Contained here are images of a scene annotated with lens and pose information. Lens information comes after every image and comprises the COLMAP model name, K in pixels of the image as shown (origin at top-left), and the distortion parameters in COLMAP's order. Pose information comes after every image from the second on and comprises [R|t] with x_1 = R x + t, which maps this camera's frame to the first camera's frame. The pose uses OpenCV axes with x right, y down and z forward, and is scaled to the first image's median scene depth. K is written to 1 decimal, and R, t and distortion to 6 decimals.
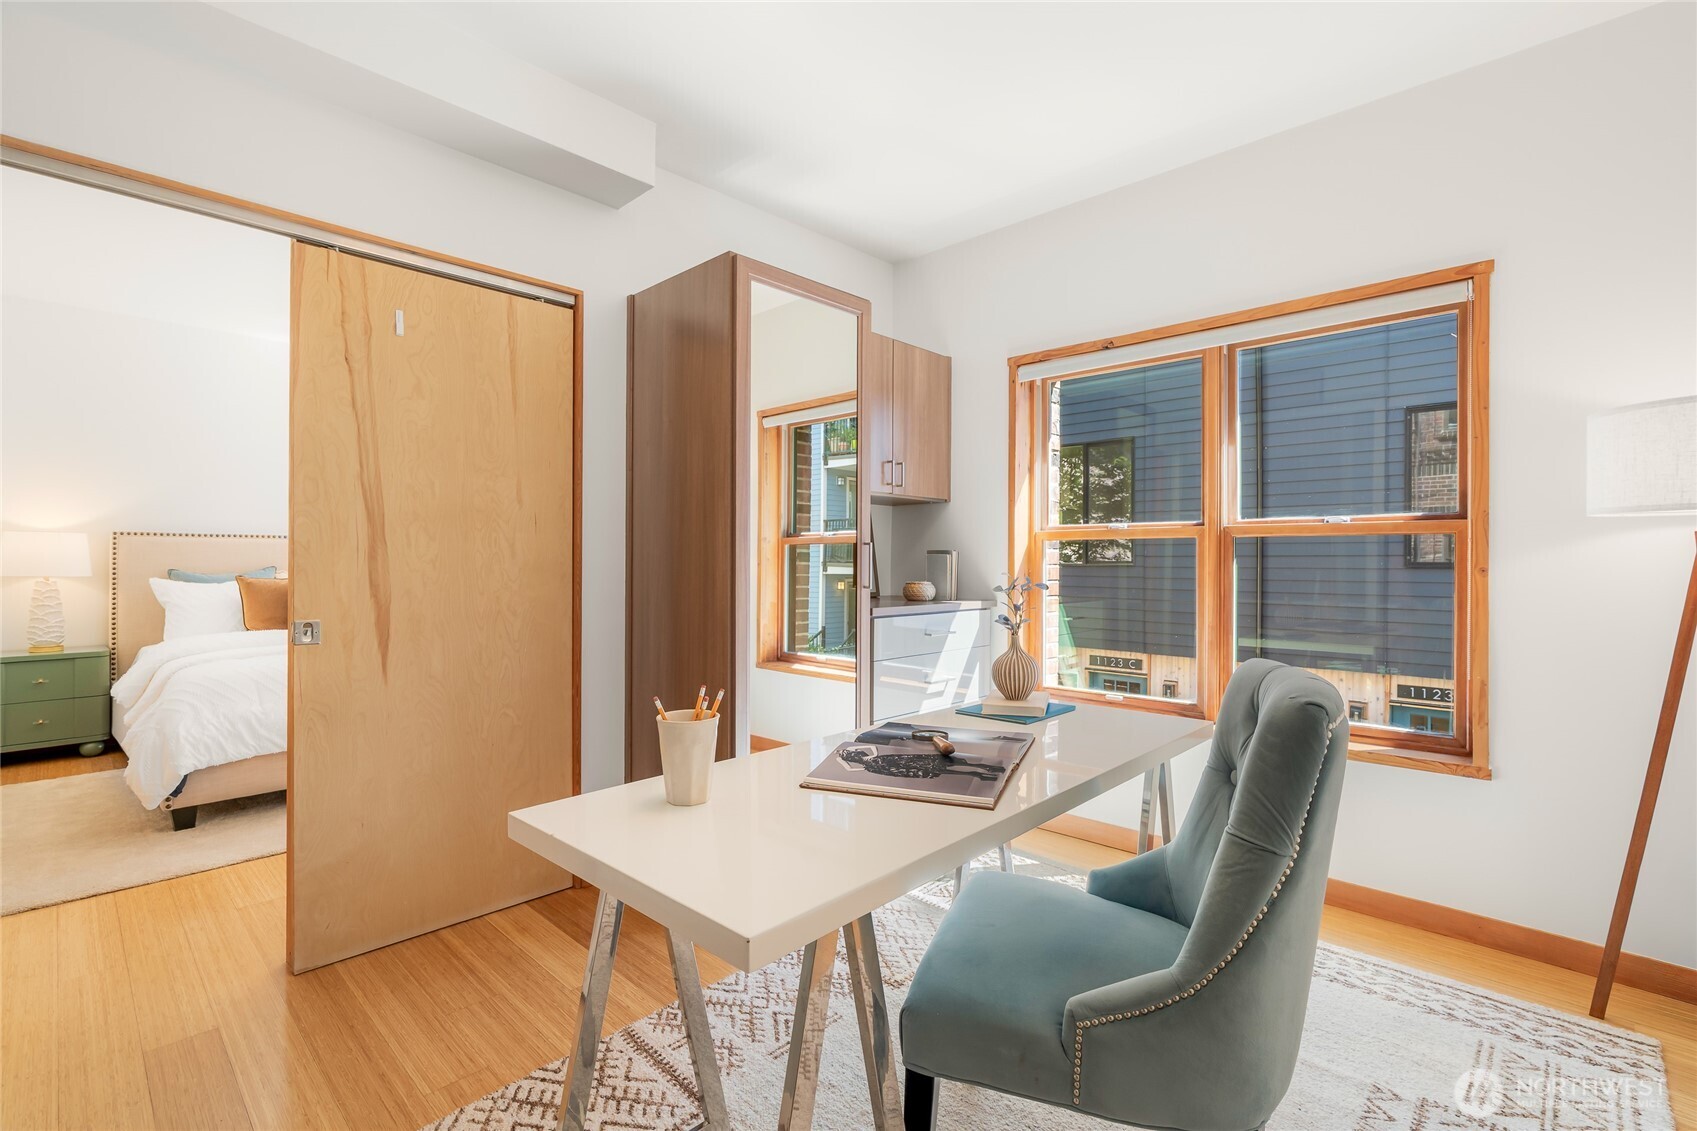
lens RADIAL K [[769.1, 0, 856.8], [0, 769.1, 561.4], [0, 0, 1]] dist [-0.005610, 0.001312]
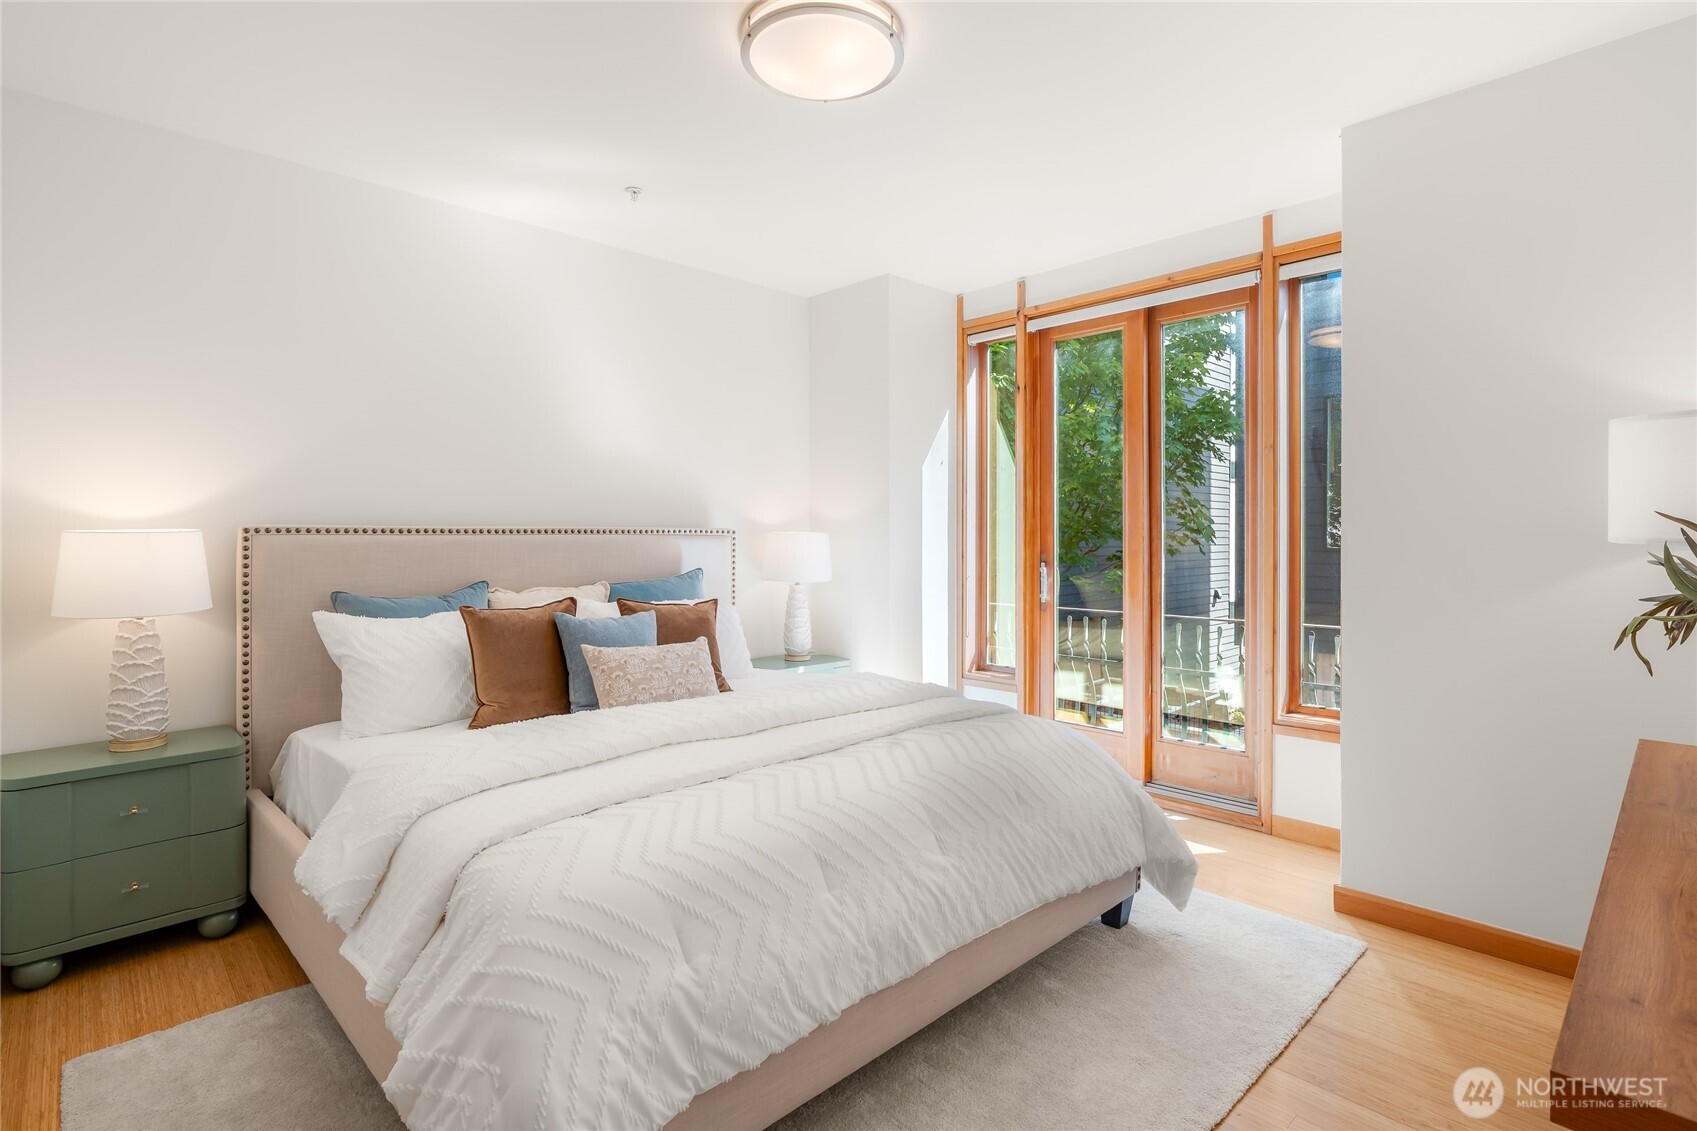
lens RADIAL K [[791.6, 0, 848.7], [0, 791.6, 543.4], [0, 0, 1]] dist [-0.008123, 0.003063]
pose [[0.999412, -0.000741, -0.034265, -0.501462], [0.000870, 0.999993, 0.003757, -0.029015], [0.034262, -0.003784, 0.999406, 0.429095]]
